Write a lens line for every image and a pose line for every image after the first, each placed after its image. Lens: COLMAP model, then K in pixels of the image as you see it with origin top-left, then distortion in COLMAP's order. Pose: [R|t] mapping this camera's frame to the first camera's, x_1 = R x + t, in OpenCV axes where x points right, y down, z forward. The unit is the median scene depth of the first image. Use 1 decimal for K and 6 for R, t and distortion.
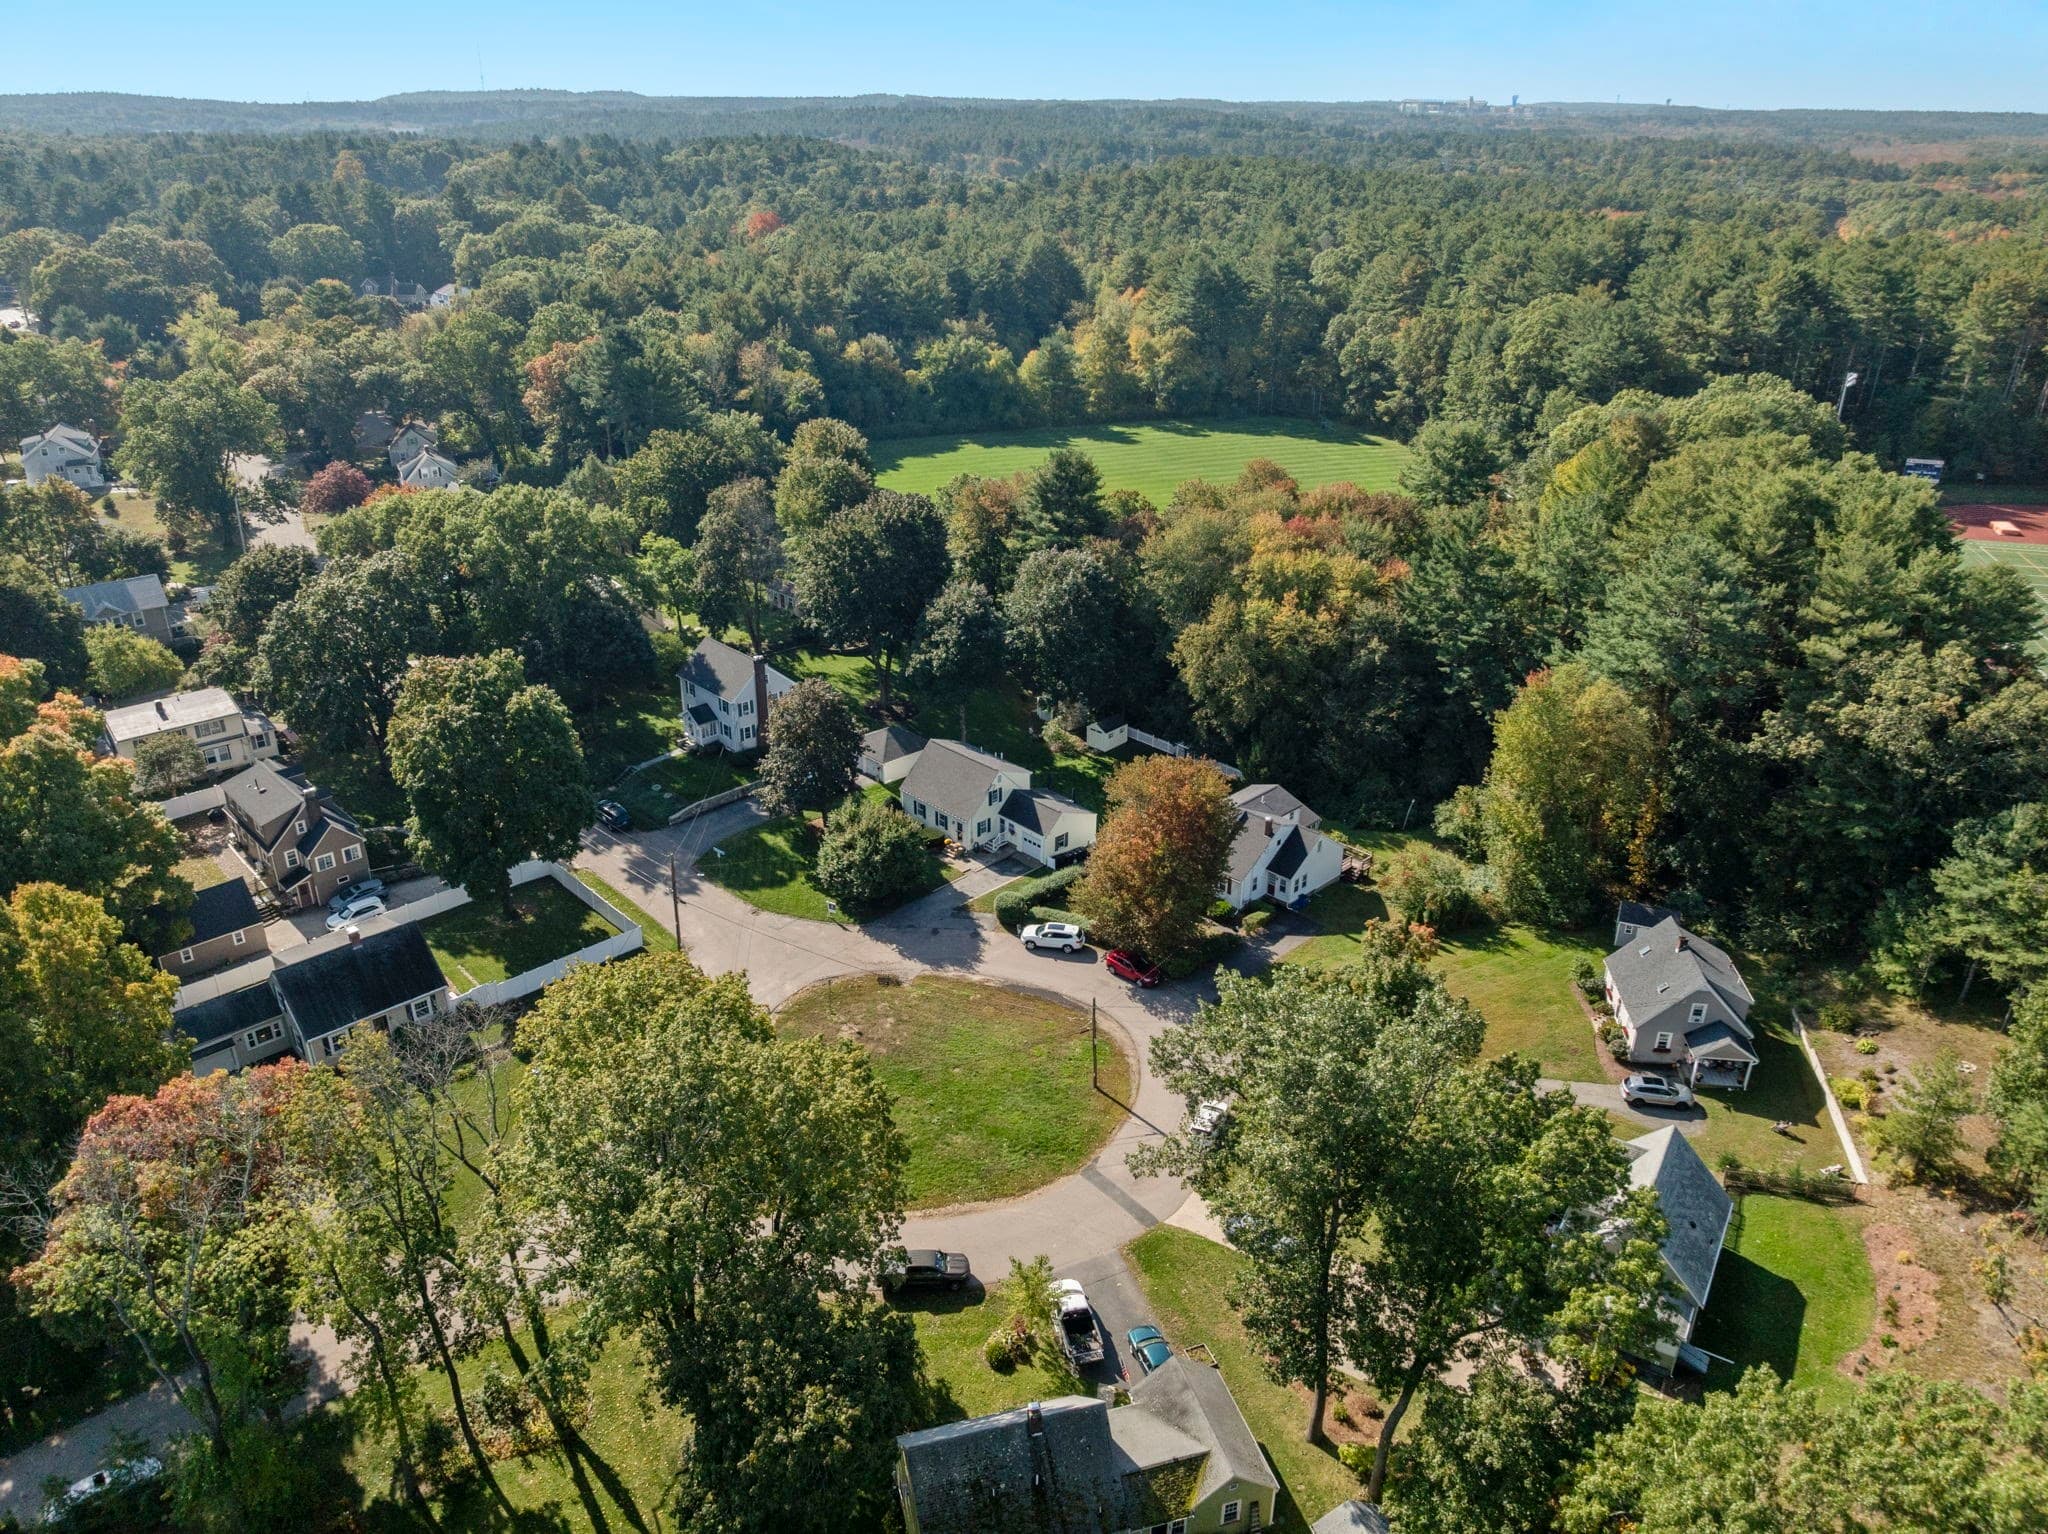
lens RADIAL K [[1436.6, 0, 1024.0], [0, 1436.6, 767.0], [0, 0, 1]] dist [-0.026761, -0.009064]
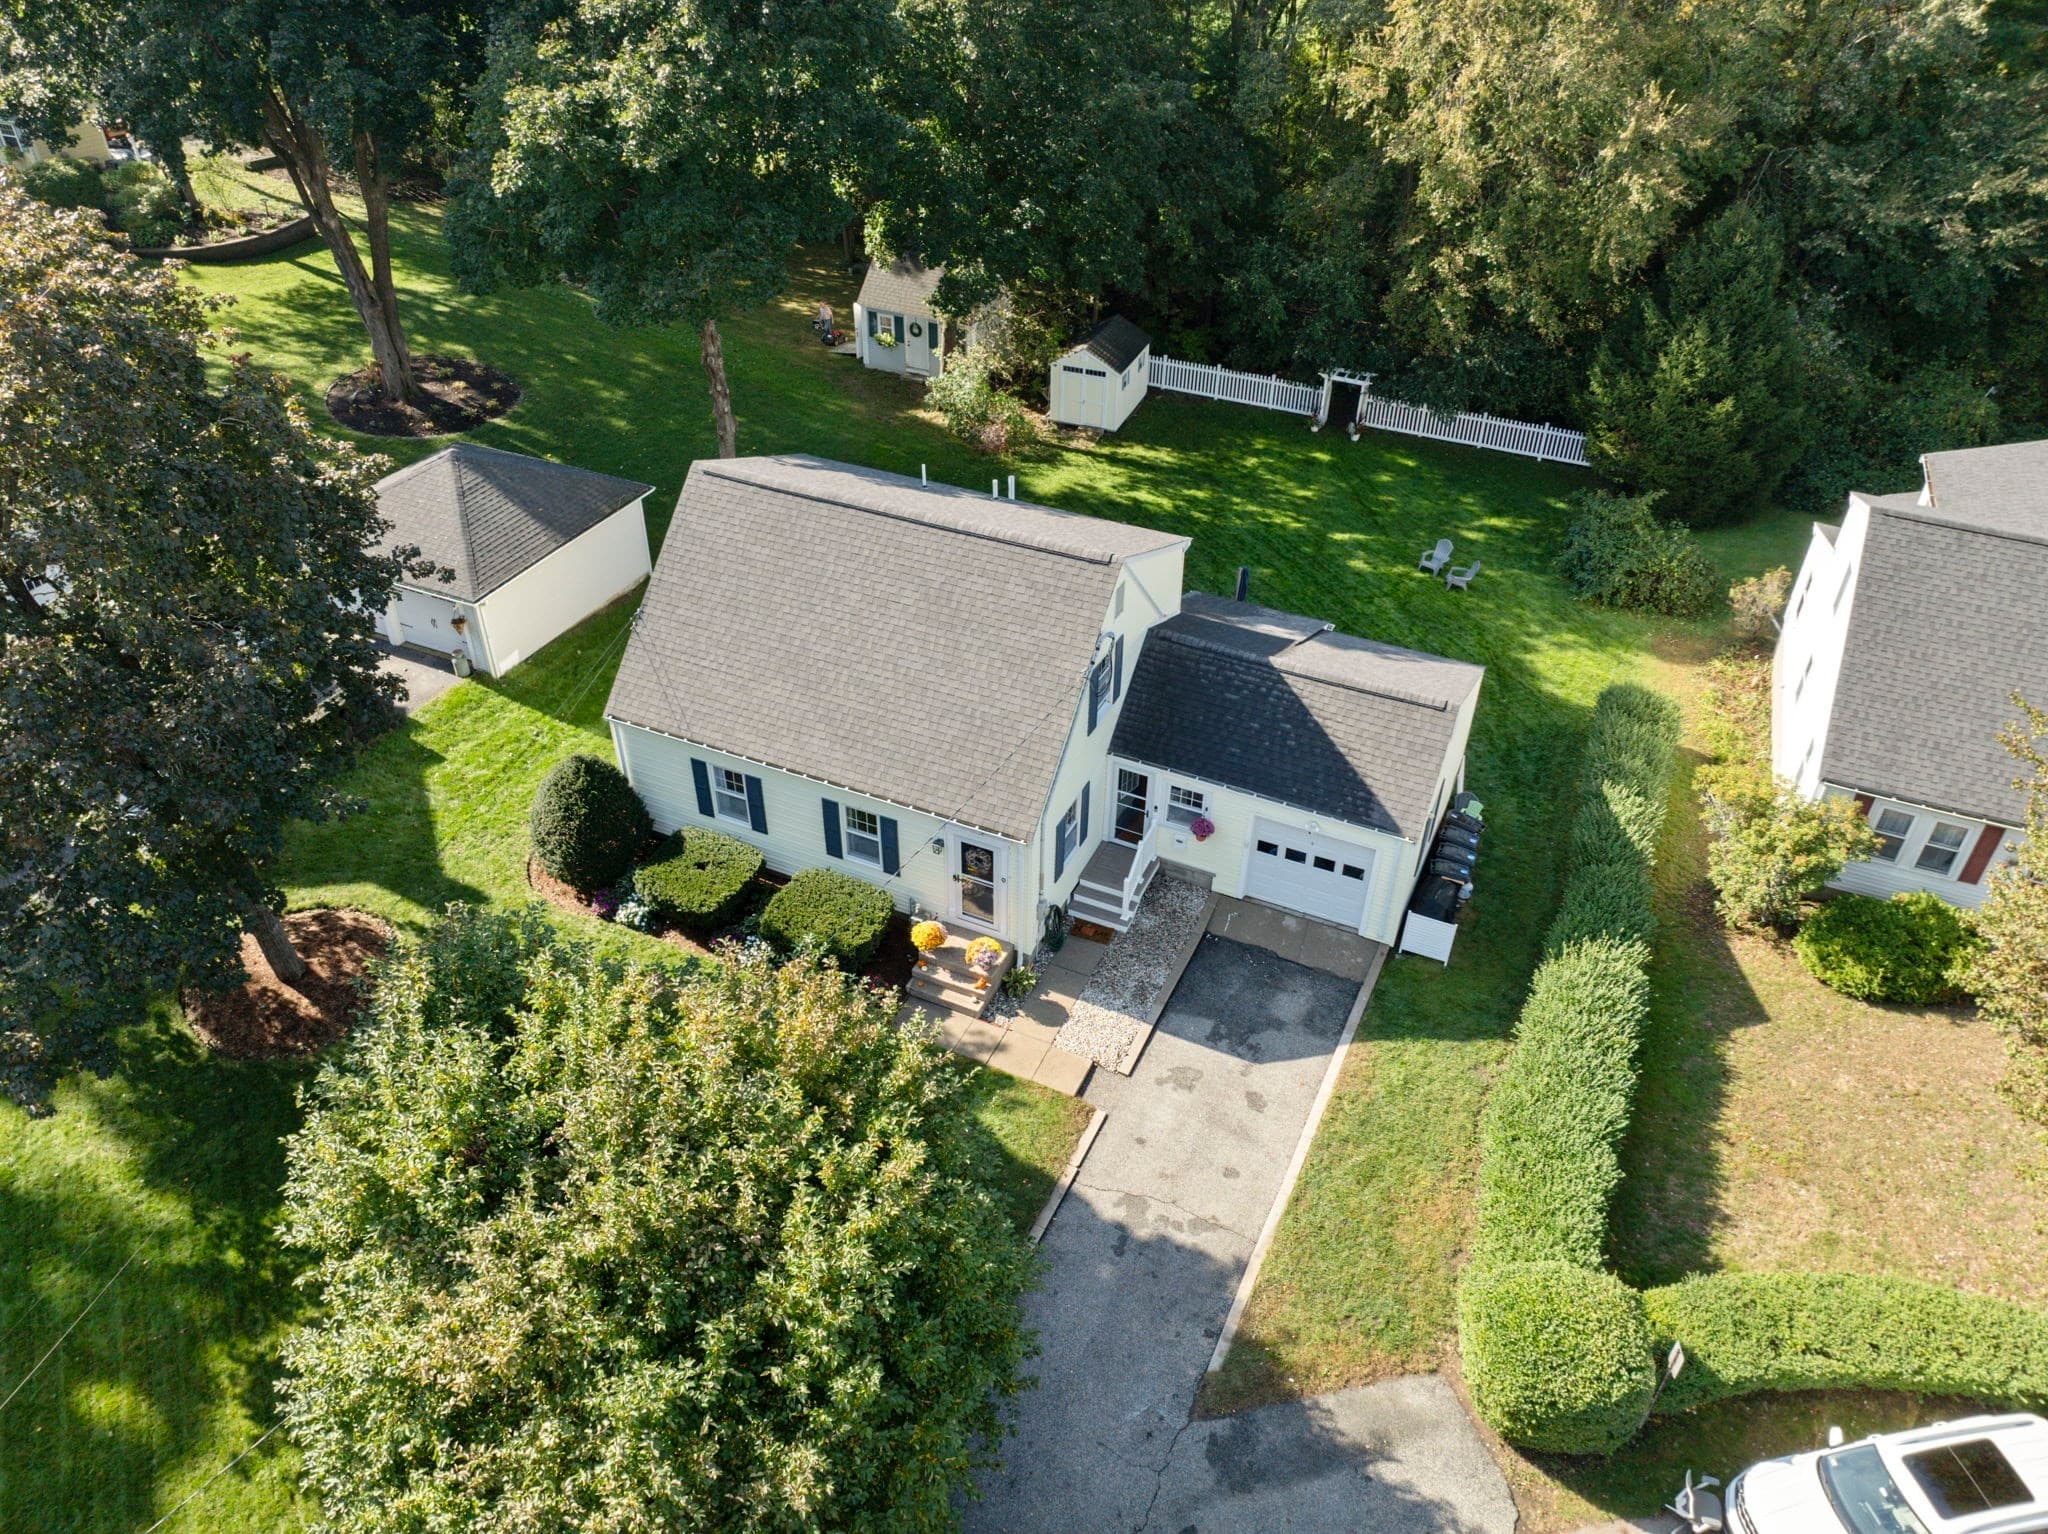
lens RADIAL K [[1436.6, 0, 1024.0], [0, 1436.6, 767.0], [0, 0, 1]] dist [-0.026761, -0.009064]
pose [[0.931894, -0.214893, 0.292225, -0.095724], [0.150855, 0.962249, 0.226537, -0.017361], [-0.329874, -0.167025, 0.929132, 0.800519]]
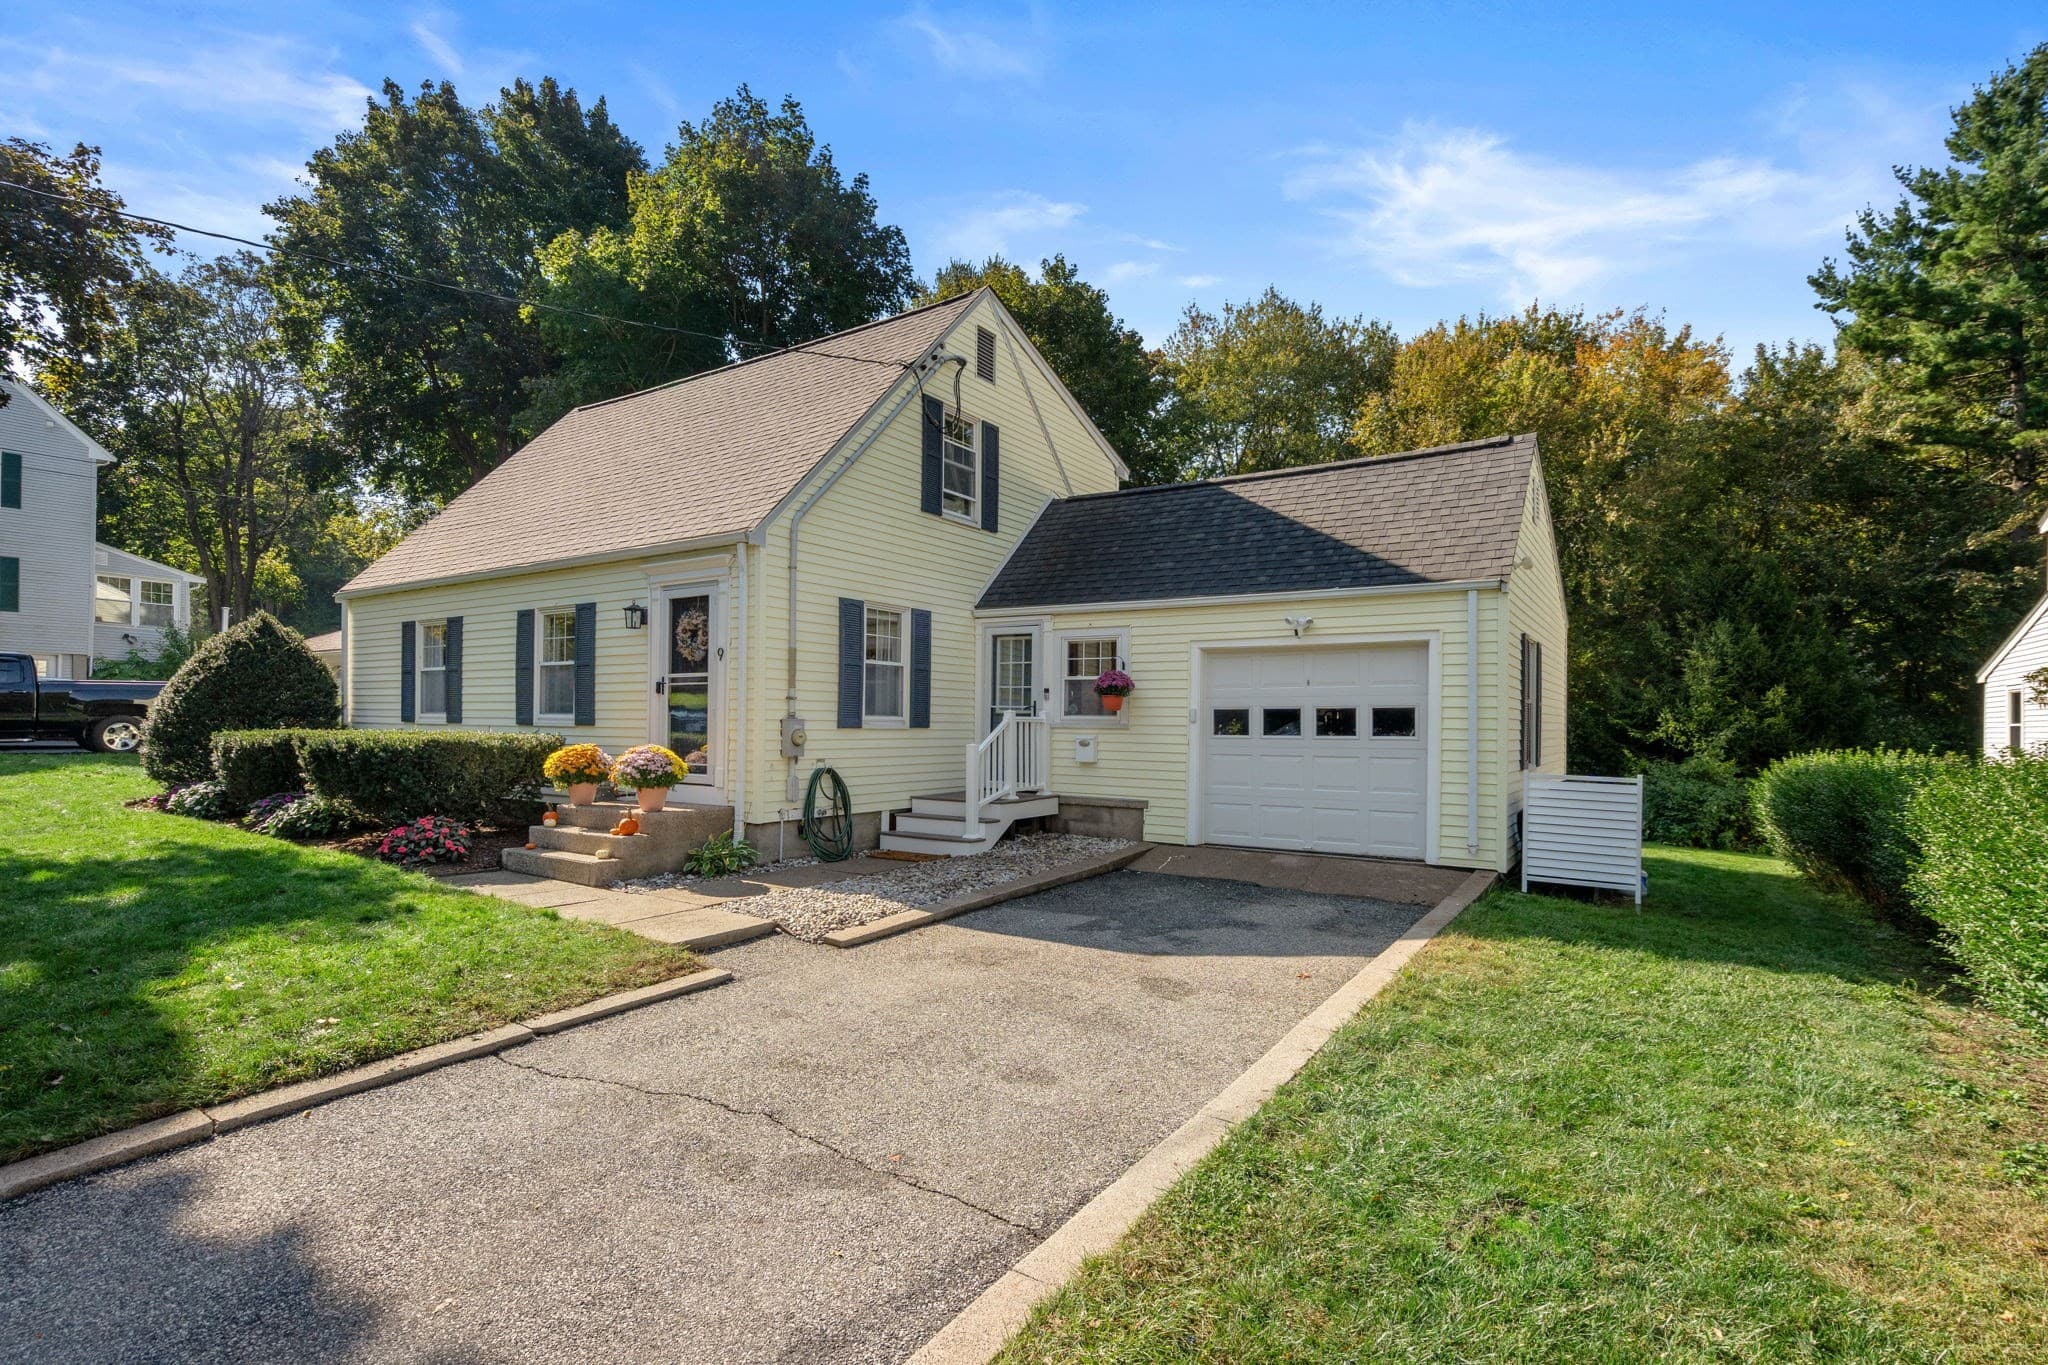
lens RADIAL K [[965.3, 0, 1002.9], [0, 965.3, 707.4], [0, 0, 1]] dist [-0.004787, 0.000038]
pose [[0.978950, 0.001029, 0.204099, -0.035257], [0.086117, 0.904534, -0.417614, 0.082455], [-0.185045, 0.426399, 0.885405, 0.920508]]
